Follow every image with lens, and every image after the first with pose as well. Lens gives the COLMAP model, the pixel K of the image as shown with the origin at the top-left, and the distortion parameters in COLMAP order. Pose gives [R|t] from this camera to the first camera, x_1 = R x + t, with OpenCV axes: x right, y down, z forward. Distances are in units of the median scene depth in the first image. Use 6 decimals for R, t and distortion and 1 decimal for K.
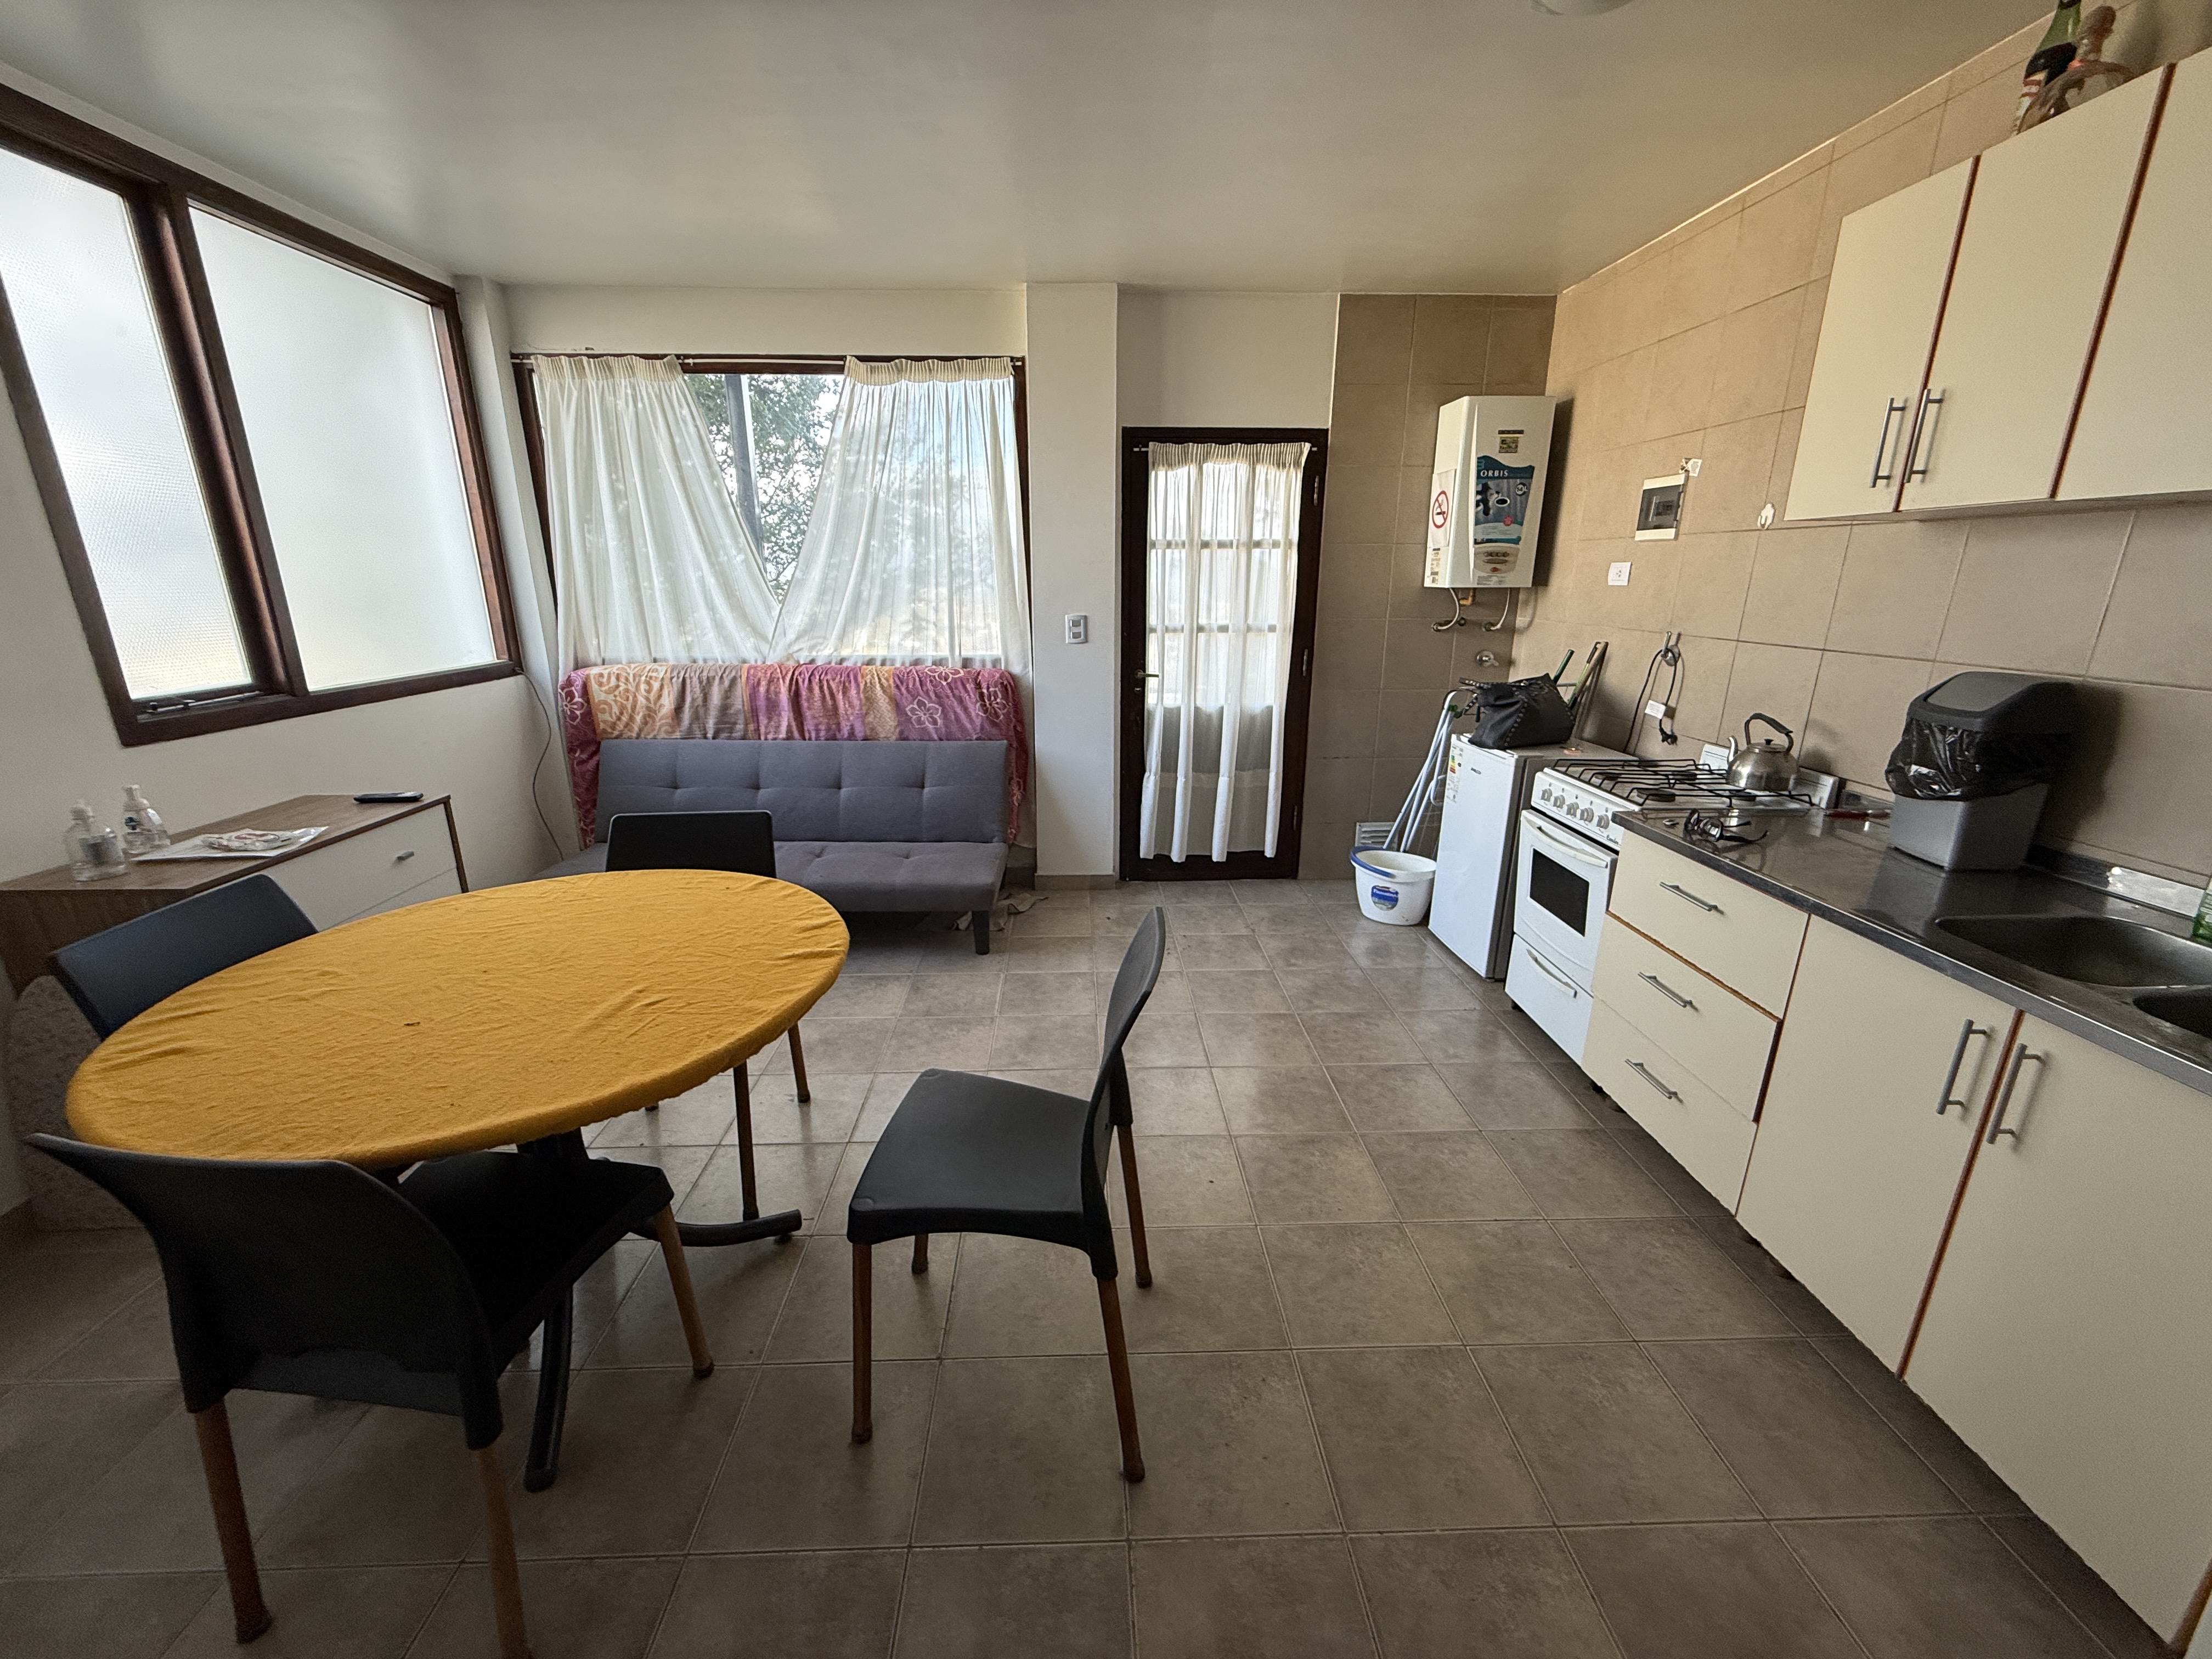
lens RADIAL K [[880.2, 0, 1096.7], [0, 880.2, 828.8], [0, 0, 1]] dist [0.001110, -0.000032]
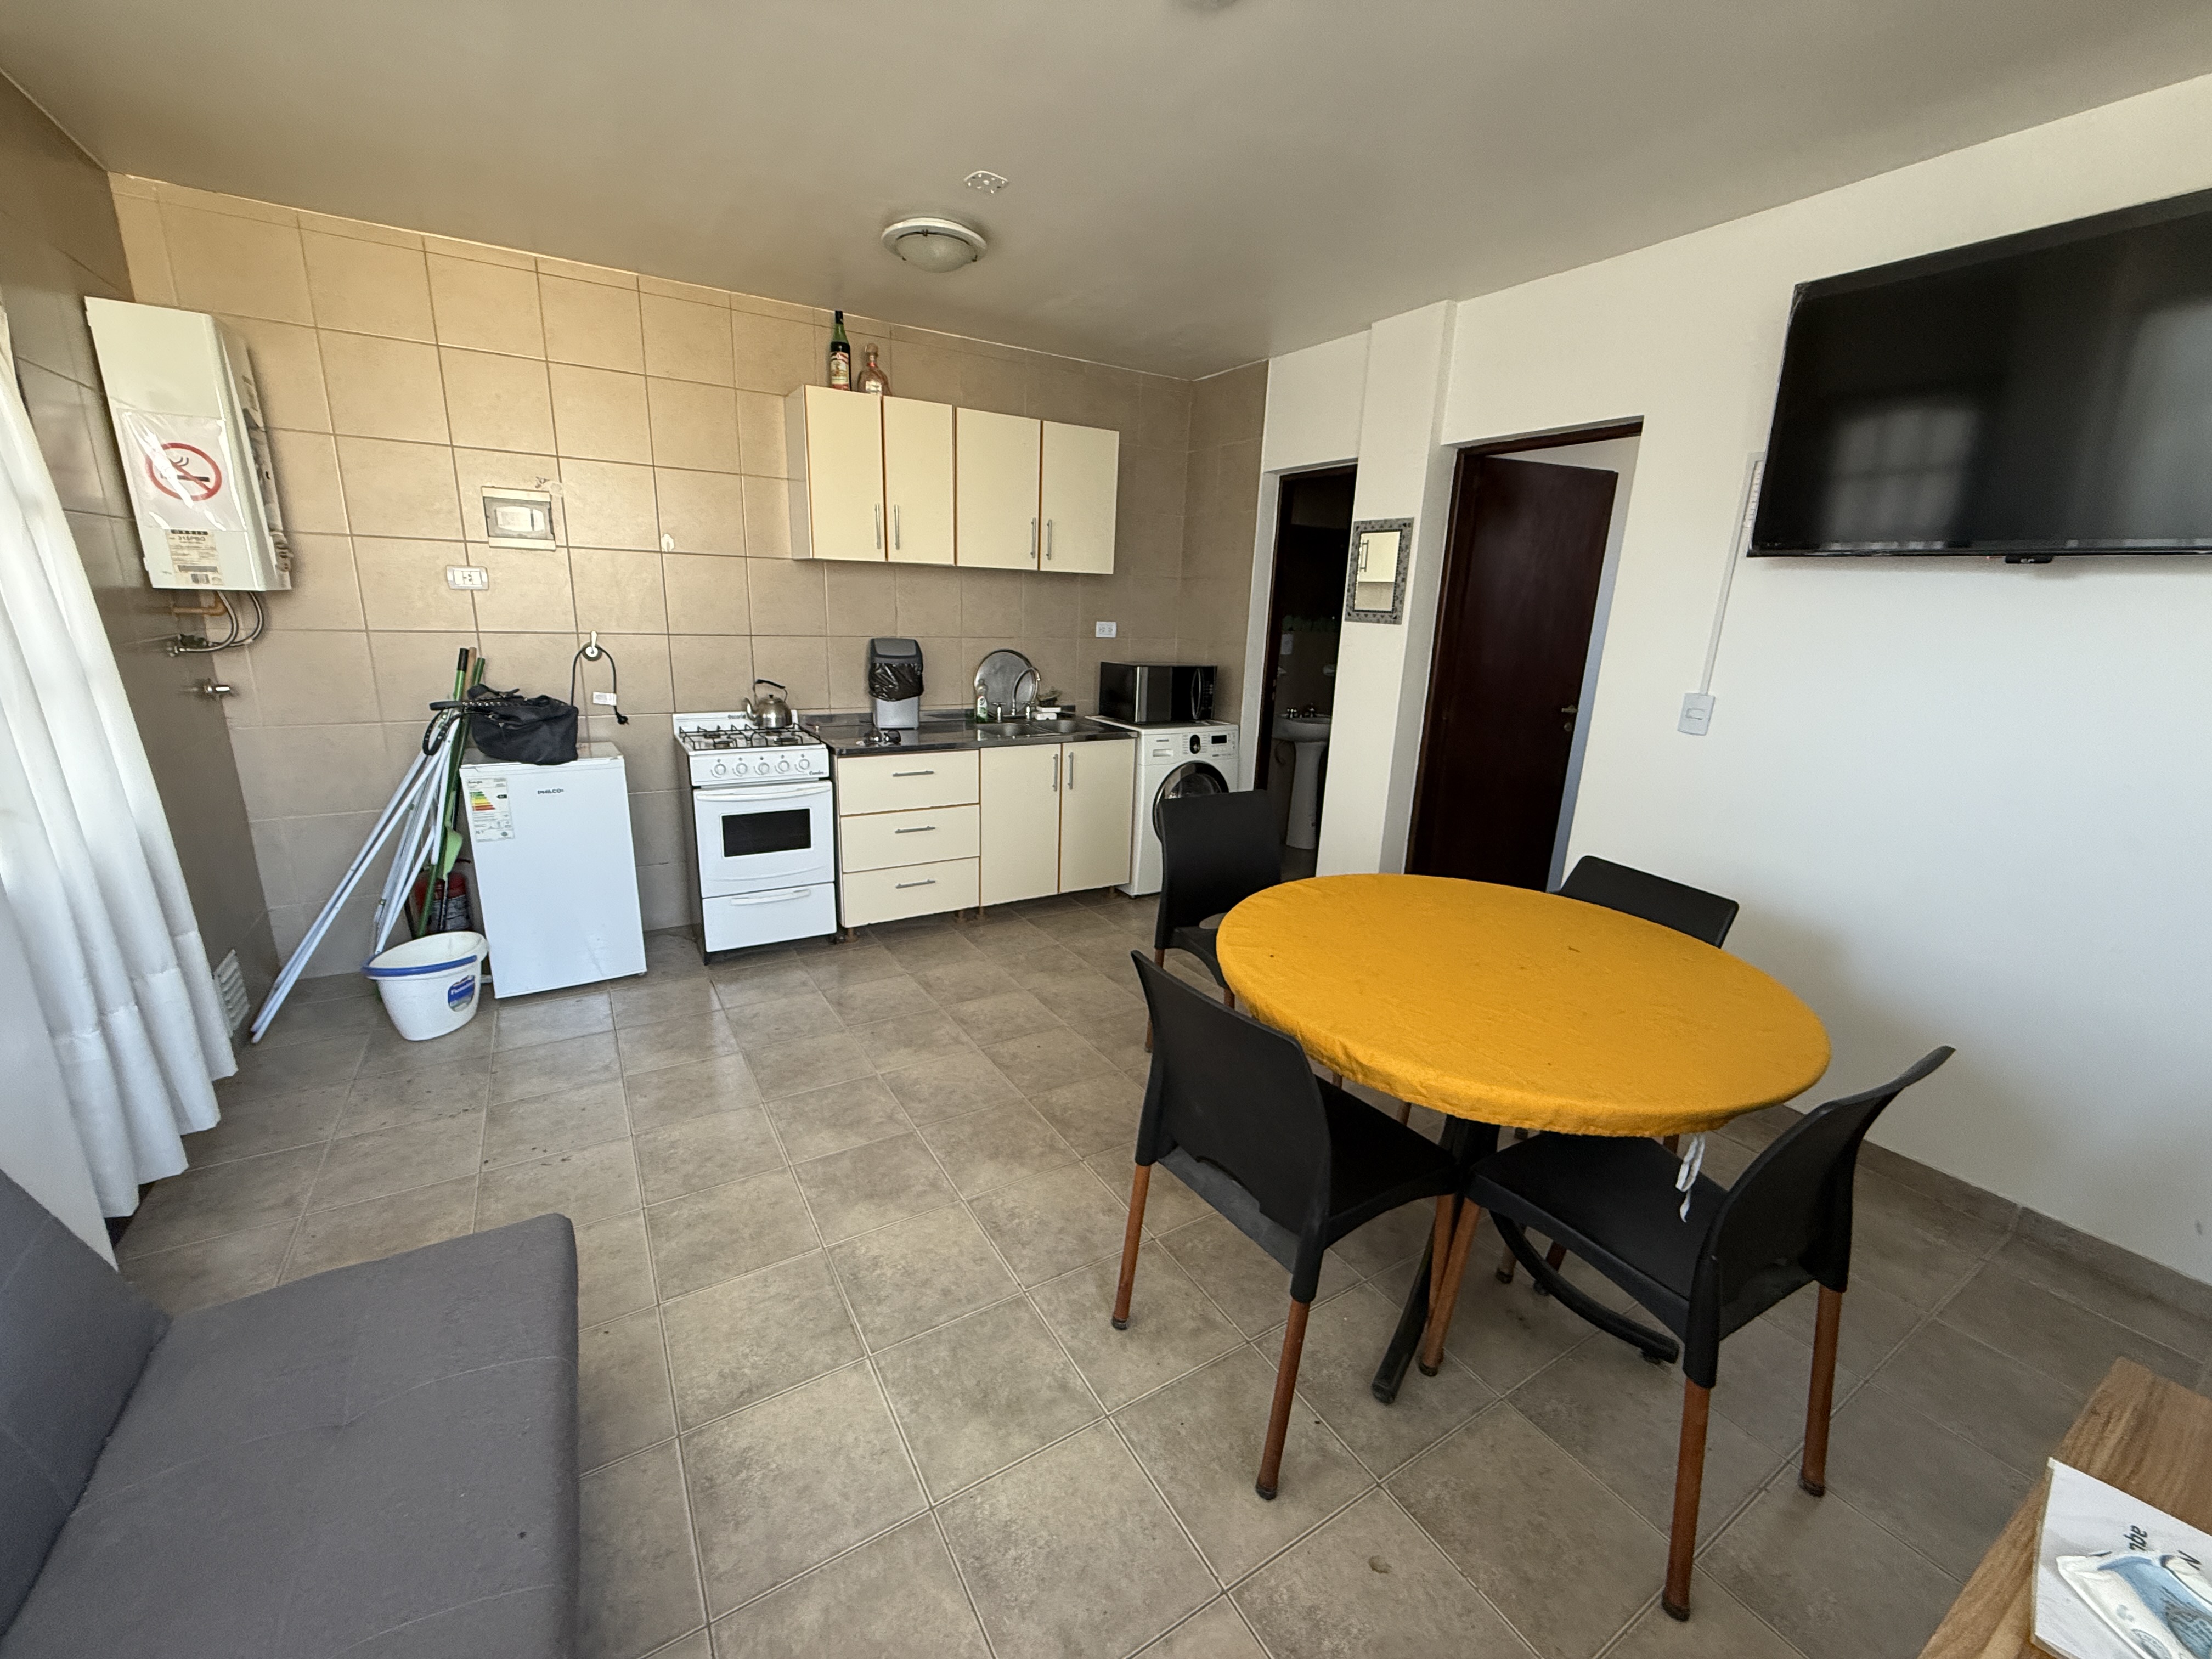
lens RADIAL K [[880.2, 0, 1096.7], [0, 880.2, 828.8], [0, 0, 1]] dist [0.001110, -0.000032]
pose [[-0.492164, -0.237021, 0.837613, -0.745066], [0.207331, 0.902611, 0.377236, -0.301576], [-0.845452, 0.359325, -0.395091, 1.036761]]
